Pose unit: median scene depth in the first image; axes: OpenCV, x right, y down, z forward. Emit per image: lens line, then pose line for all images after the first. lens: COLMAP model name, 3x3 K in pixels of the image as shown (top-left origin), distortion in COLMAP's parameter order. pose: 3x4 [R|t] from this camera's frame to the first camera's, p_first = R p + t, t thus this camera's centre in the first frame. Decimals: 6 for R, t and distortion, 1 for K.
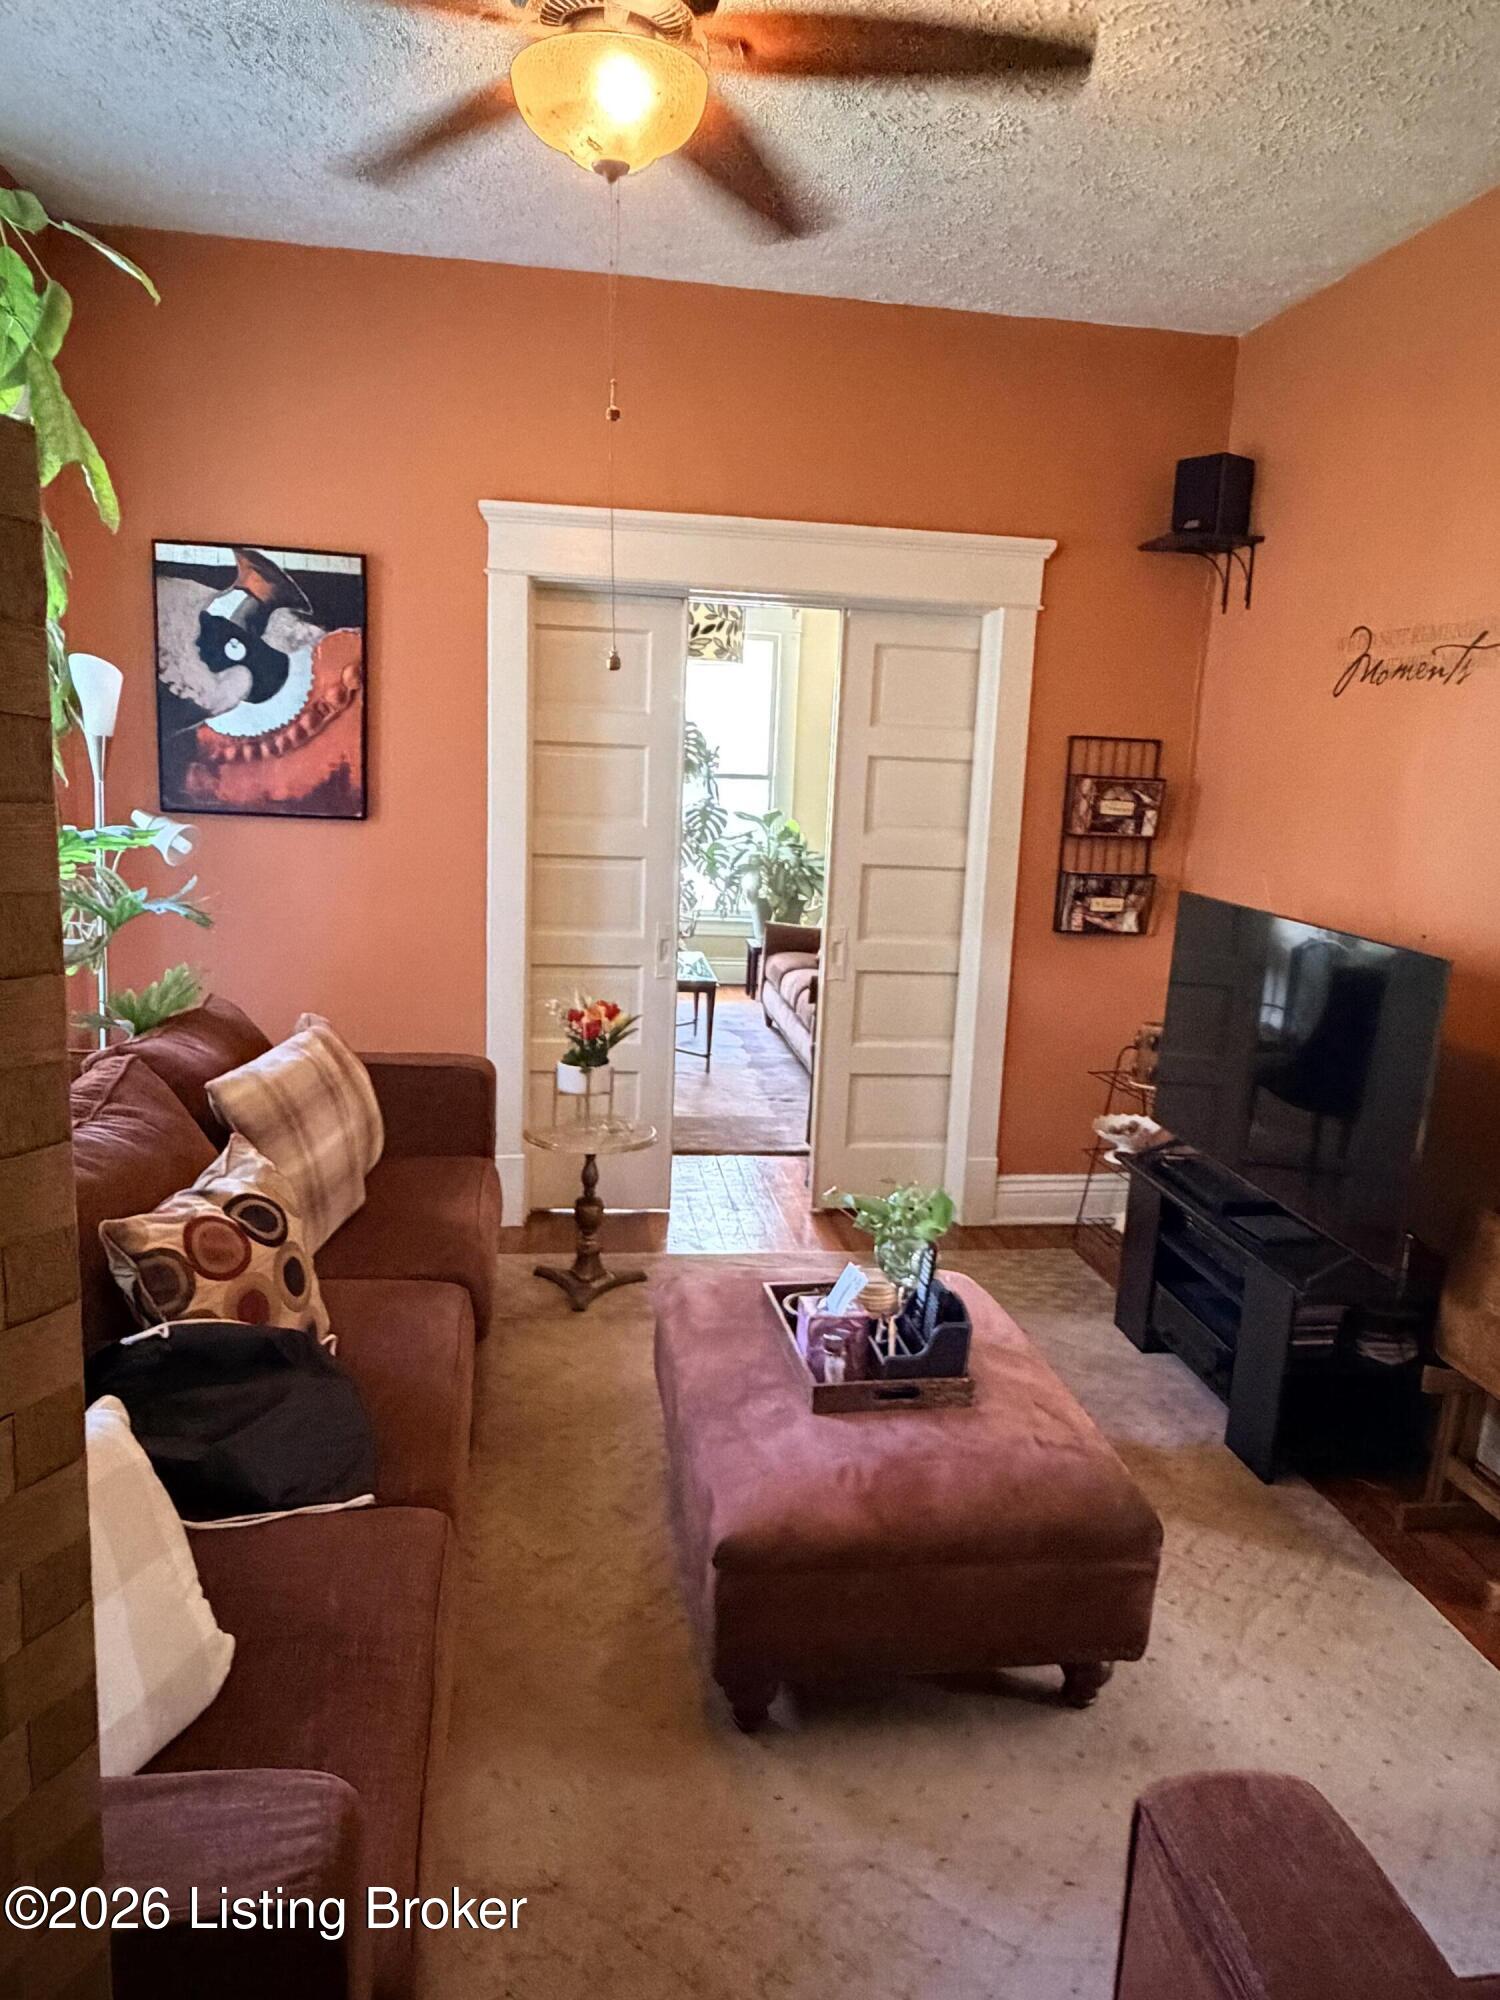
lens RADIAL K [[1335.6, 0, 751.2], [0, 1335.6, 1001.5], [0, 0, 1]] dist [-0.000334, 0.000004]
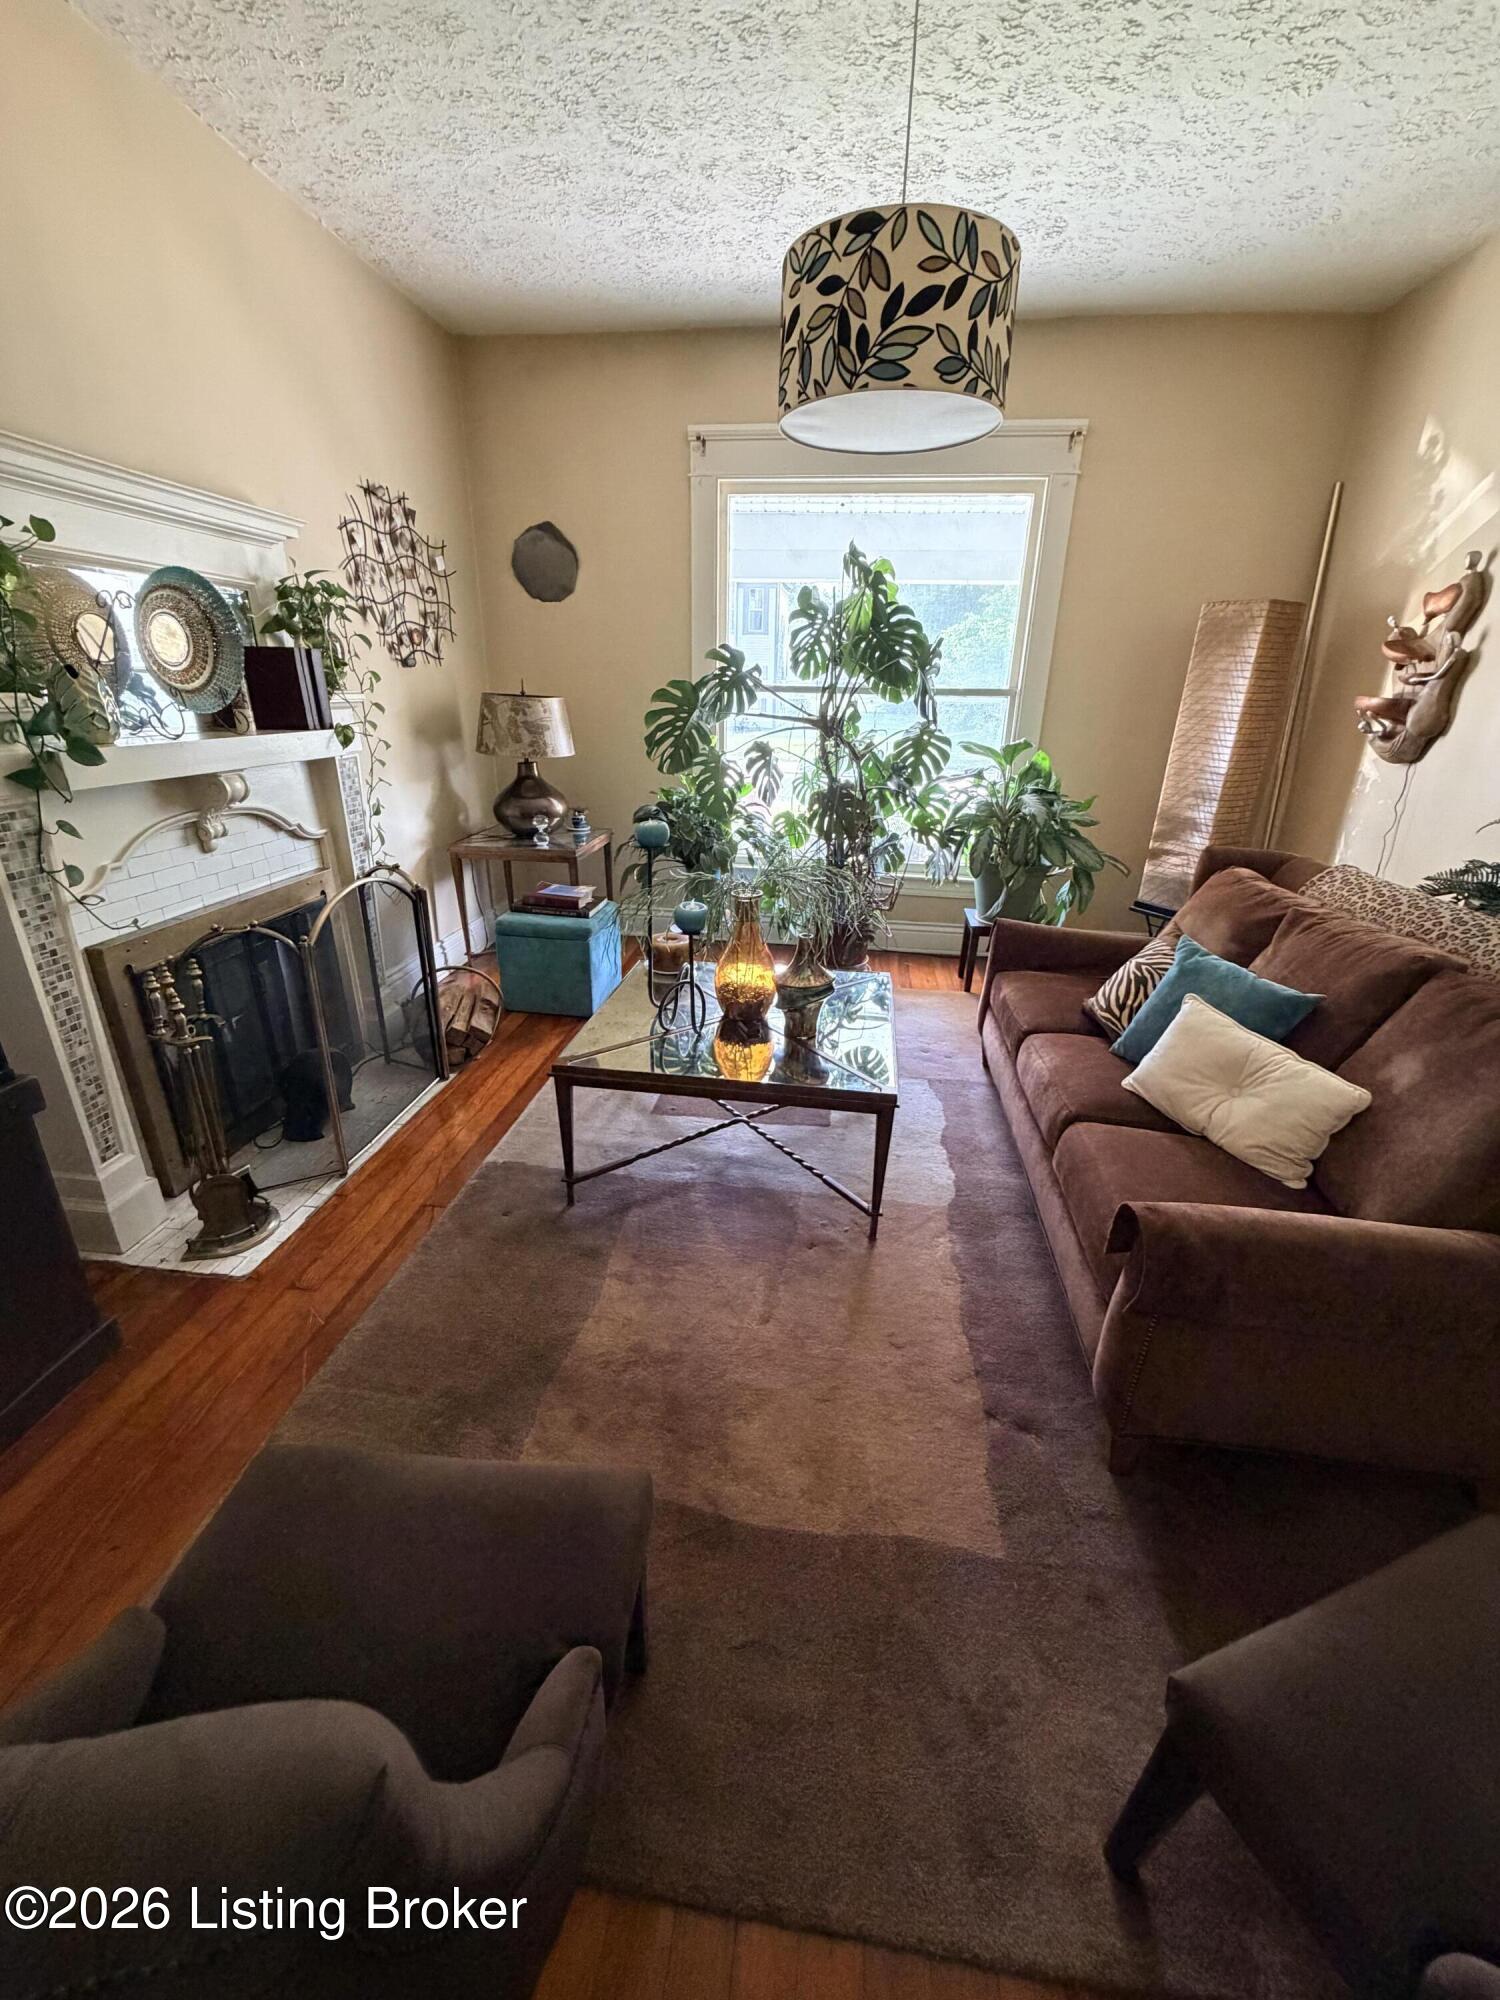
lens RADIAL K [[793.1, 0, 748.2], [0, 793.1, 995.7], [0, 0, 1]] dist [-0.004638, -0.000175]
pose [[0.964999, 0.074942, -0.251316, -0.005377], [-0.027933, 0.982221, 0.185639, -0.083284], [0.260760, -0.172121, 0.949936, 0.537146]]
